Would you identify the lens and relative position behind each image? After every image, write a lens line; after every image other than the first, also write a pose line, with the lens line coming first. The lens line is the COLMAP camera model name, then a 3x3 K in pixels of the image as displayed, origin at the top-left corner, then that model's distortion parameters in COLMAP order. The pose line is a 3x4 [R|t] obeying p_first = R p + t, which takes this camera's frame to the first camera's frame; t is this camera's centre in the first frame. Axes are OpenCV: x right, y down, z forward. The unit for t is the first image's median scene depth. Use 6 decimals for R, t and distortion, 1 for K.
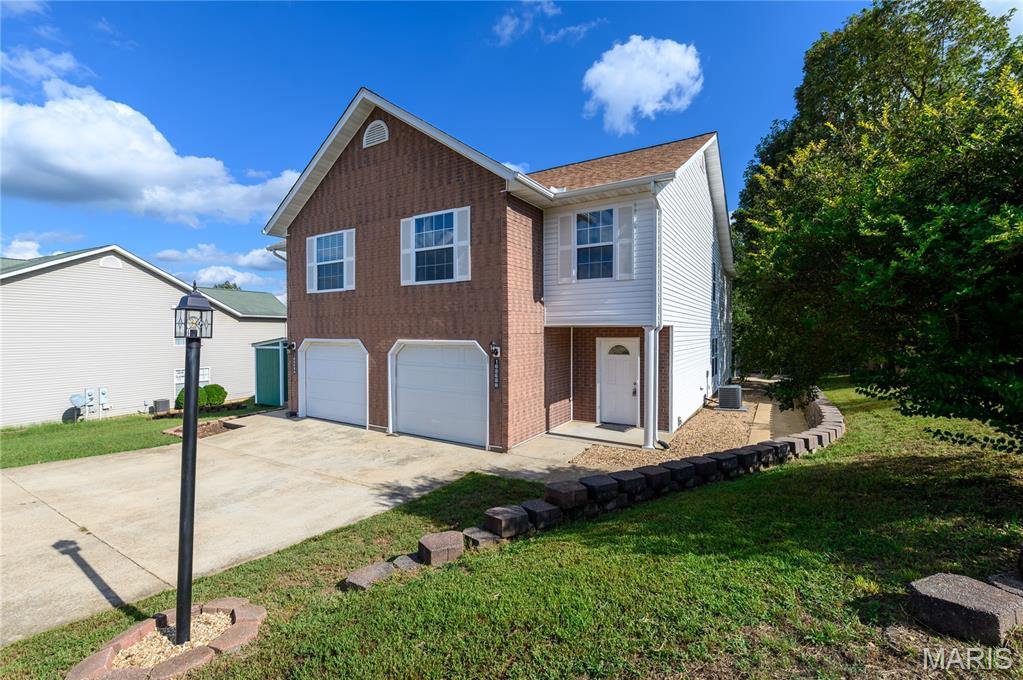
lens RADIAL K [[440.4, 0, 511.5], [0, 440.4, 340.0], [0, 0, 1]] dist [-0.001451, -0.000035]
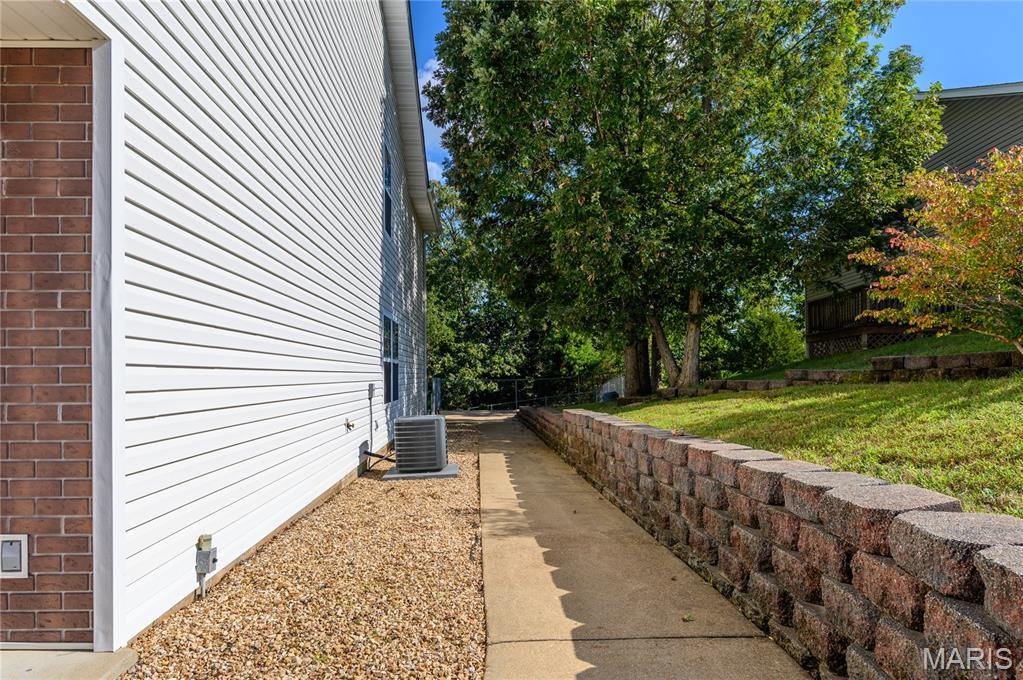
lens RADIAL K [[568.0, 0, 509.3], [0, 568.0, 373.2], [0, 0, 1]] dist [-0.000692, -0.000013]
pose [[0.828184, -0.000527, 0.560456, 0.391410], [0.015134, 0.999656, -0.021423, 0.111569], [-0.560252, 0.026224, 0.827907, 0.753549]]
